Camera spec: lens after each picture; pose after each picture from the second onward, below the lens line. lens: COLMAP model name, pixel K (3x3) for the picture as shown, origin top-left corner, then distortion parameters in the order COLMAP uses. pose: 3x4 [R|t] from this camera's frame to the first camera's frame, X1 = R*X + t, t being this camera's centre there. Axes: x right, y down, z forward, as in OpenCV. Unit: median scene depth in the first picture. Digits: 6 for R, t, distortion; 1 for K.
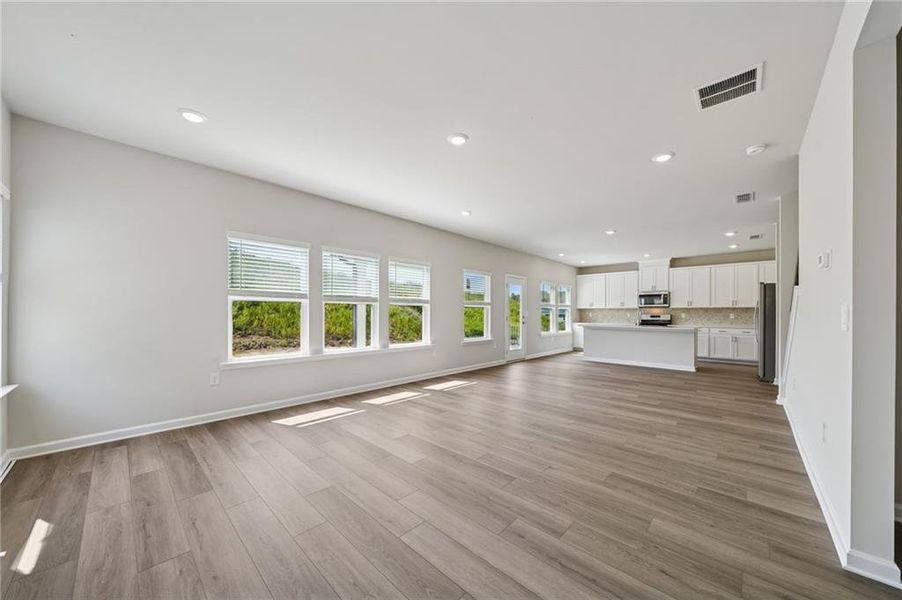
lens RADIAL K [[313.7, 0, 465.2], [0, 313.7, 312.6], [0, 0, 1]] dist [-0.001634, -0.000073]
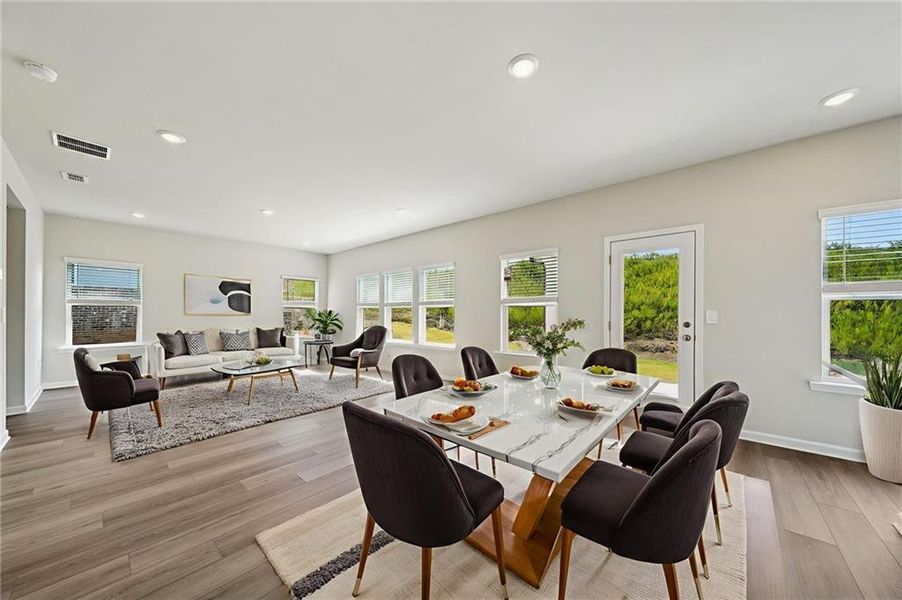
lens RADIAL K [[313.7, 0, 454.6], [0, 313.7, 311.0], [0, 0, 1]] dist [-0.001634, -0.000073]
pose [[0.038462, -0.014155, -0.999160, 0.540928], [0.001191, 0.999900, -0.014120, 0.002715], [0.999259, -0.000647, 0.038475, 0.634652]]
